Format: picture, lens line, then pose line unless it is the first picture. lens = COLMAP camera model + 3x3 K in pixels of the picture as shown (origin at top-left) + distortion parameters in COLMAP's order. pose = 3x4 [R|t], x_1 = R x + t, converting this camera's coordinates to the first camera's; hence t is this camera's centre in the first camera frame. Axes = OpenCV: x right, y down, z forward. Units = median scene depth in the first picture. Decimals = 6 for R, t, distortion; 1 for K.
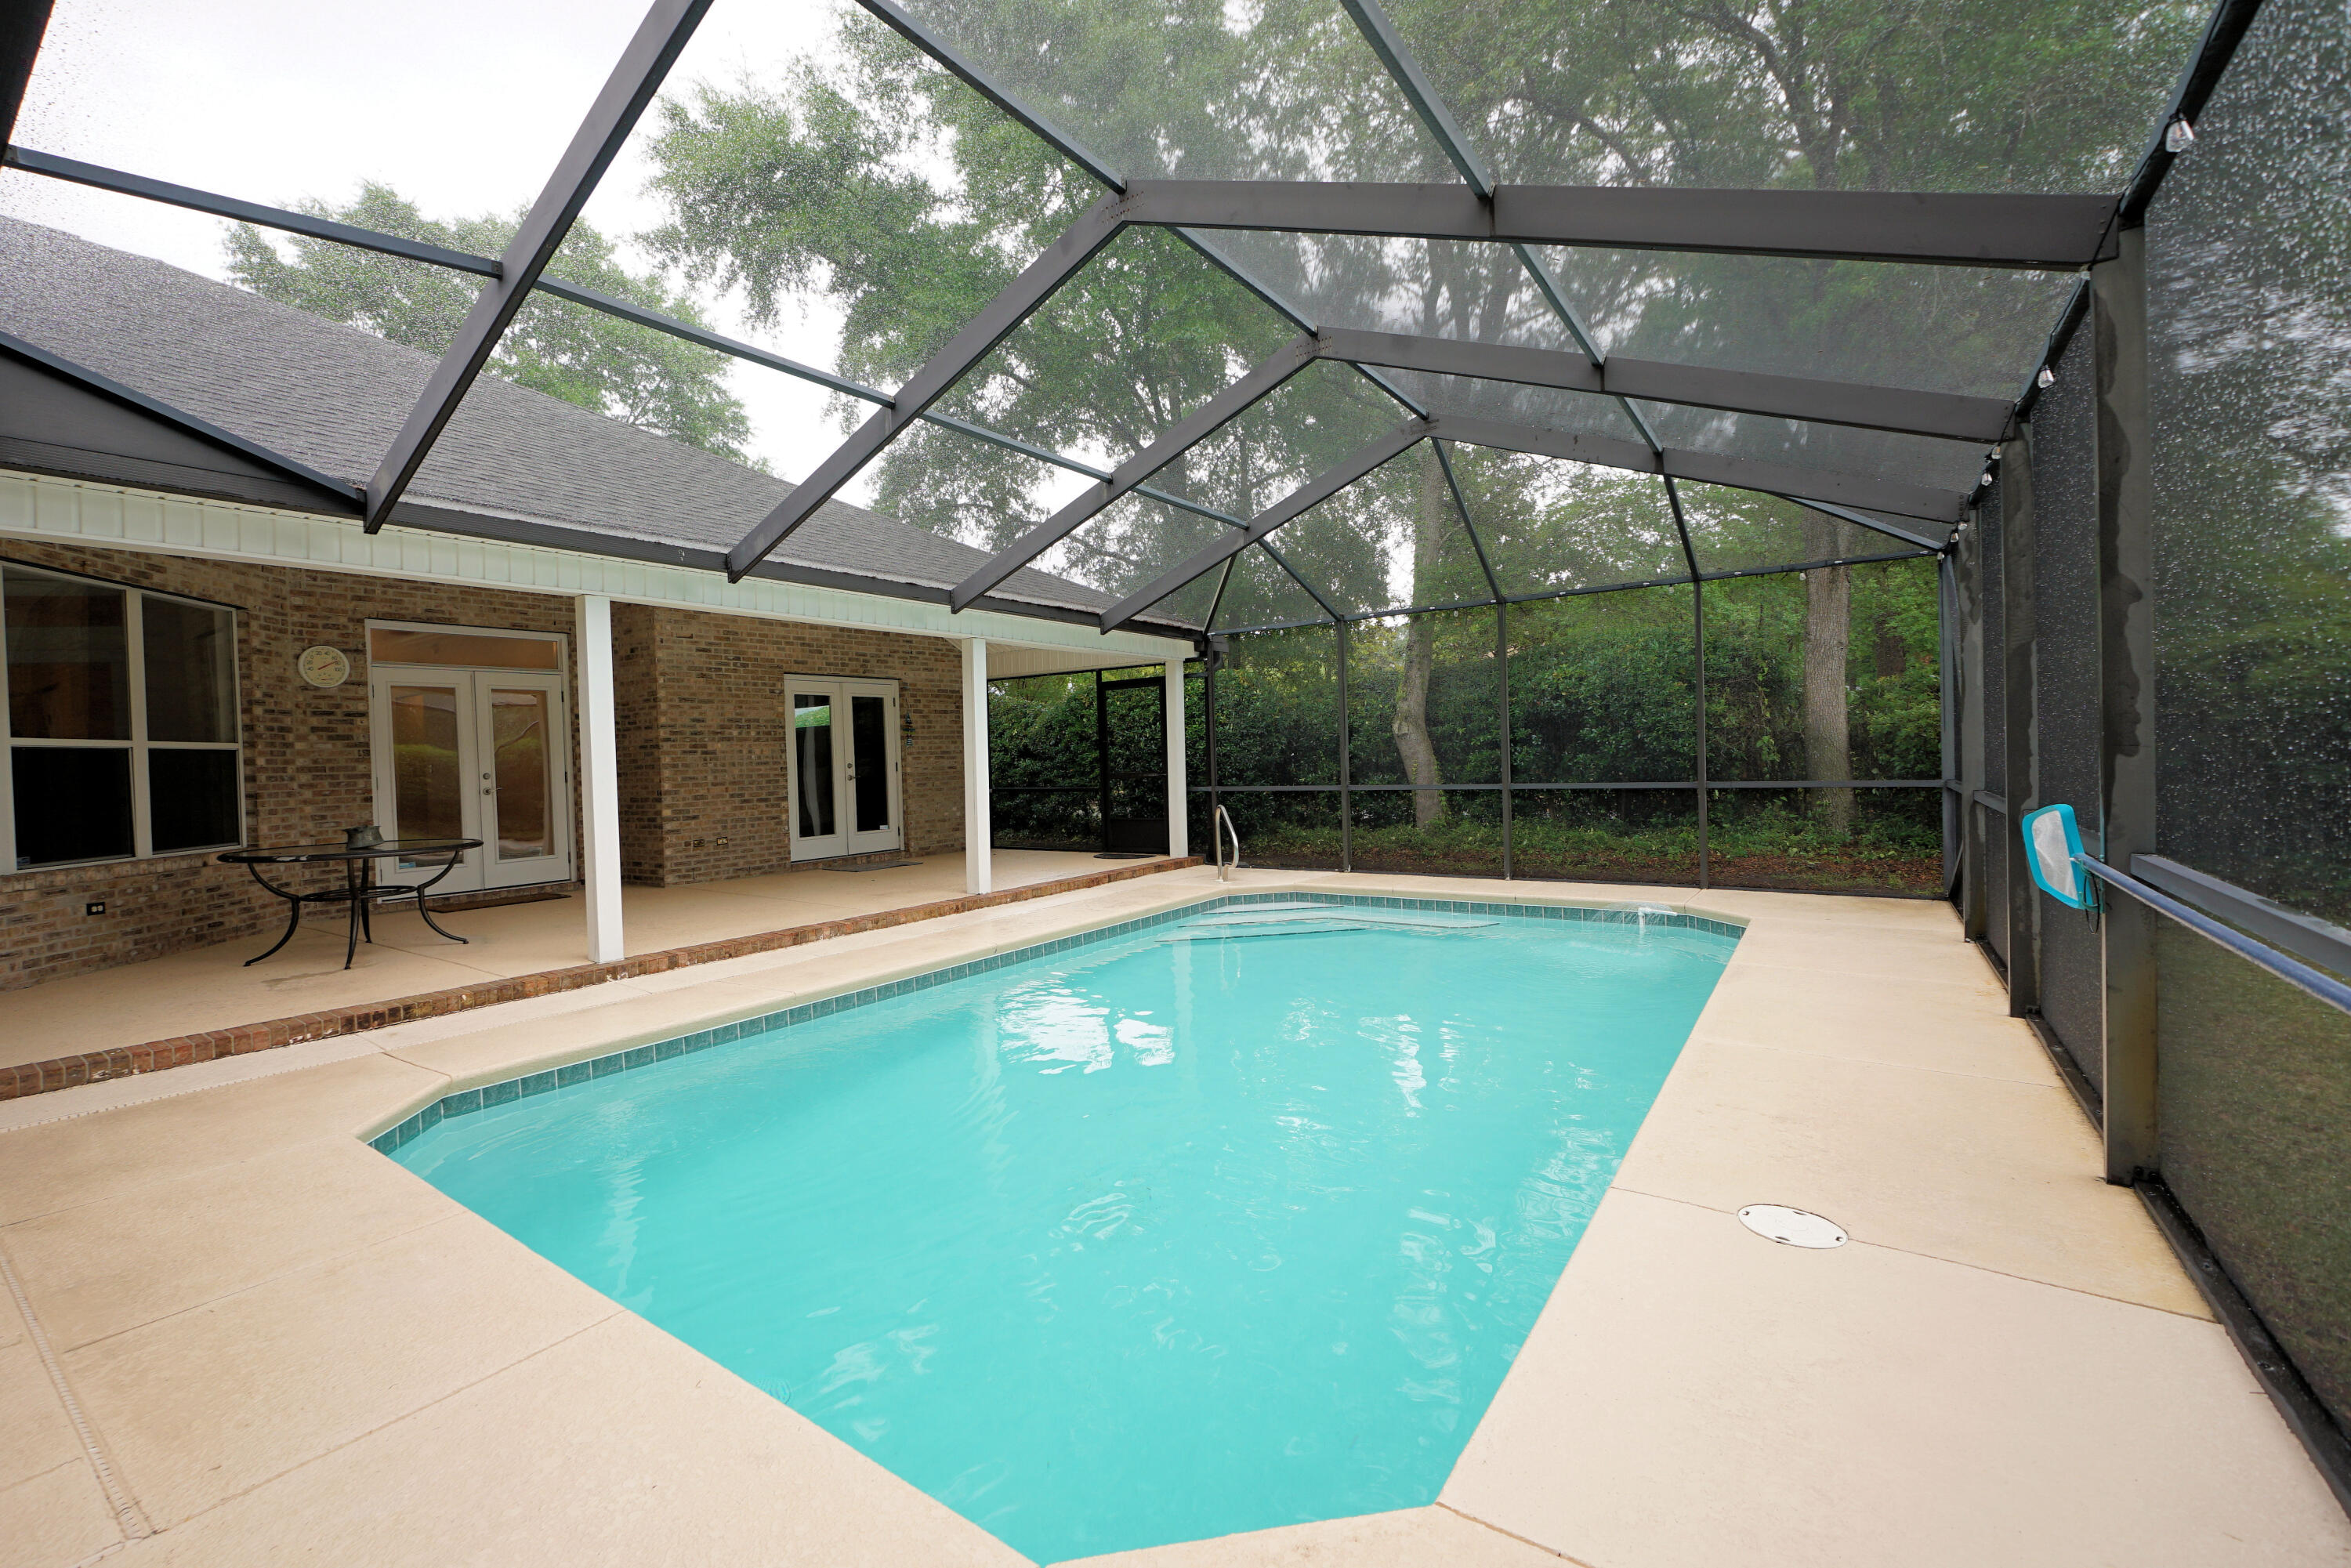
lens RADIAL K [[983.9, 0, 1158.5], [0, 983.9, 778.4], [0, 0, 1]] dist [-0.018871, 0.000094]
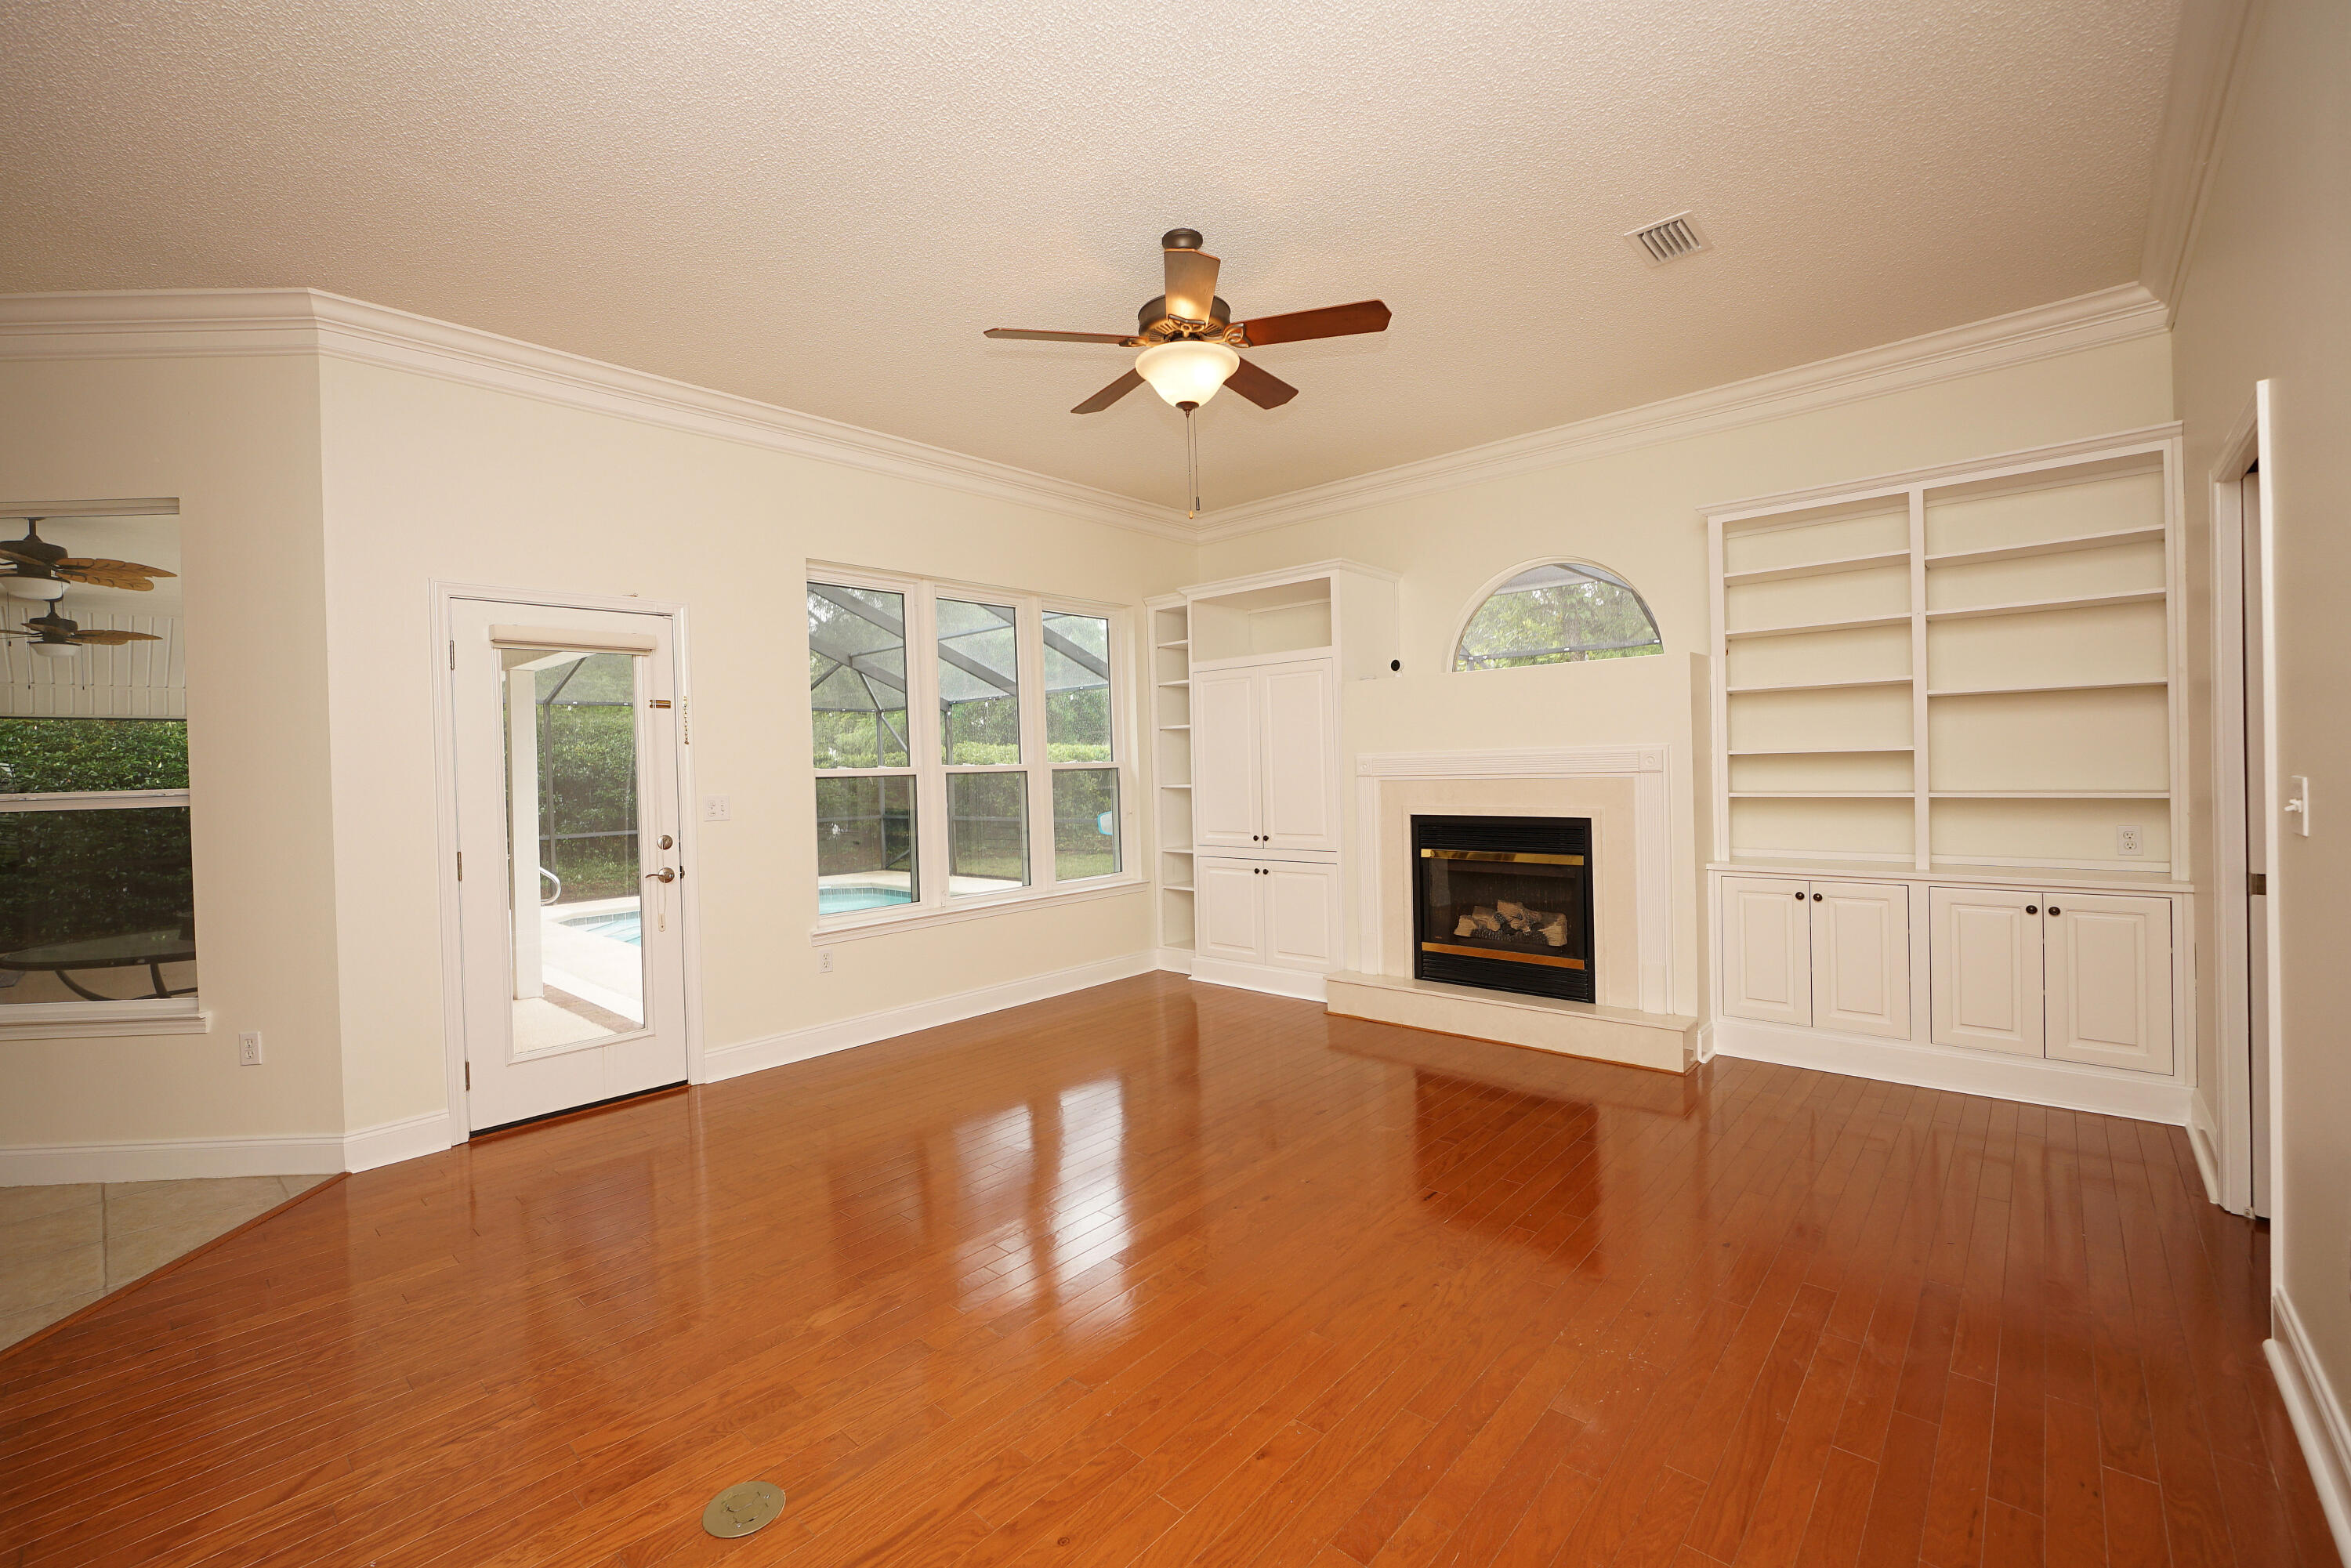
lens RADIAL K [[992.6, 0, 1141.6], [0, 992.6, 775.5], [0, 0, 1]] dist [-0.011078, 0.004731]
pose [[0.139778, 0.019273, 0.989995, -1.069318], [0.043699, 0.998716, -0.025612, -0.004144], [-0.989218, 0.046841, 0.138756, 0.085182]]
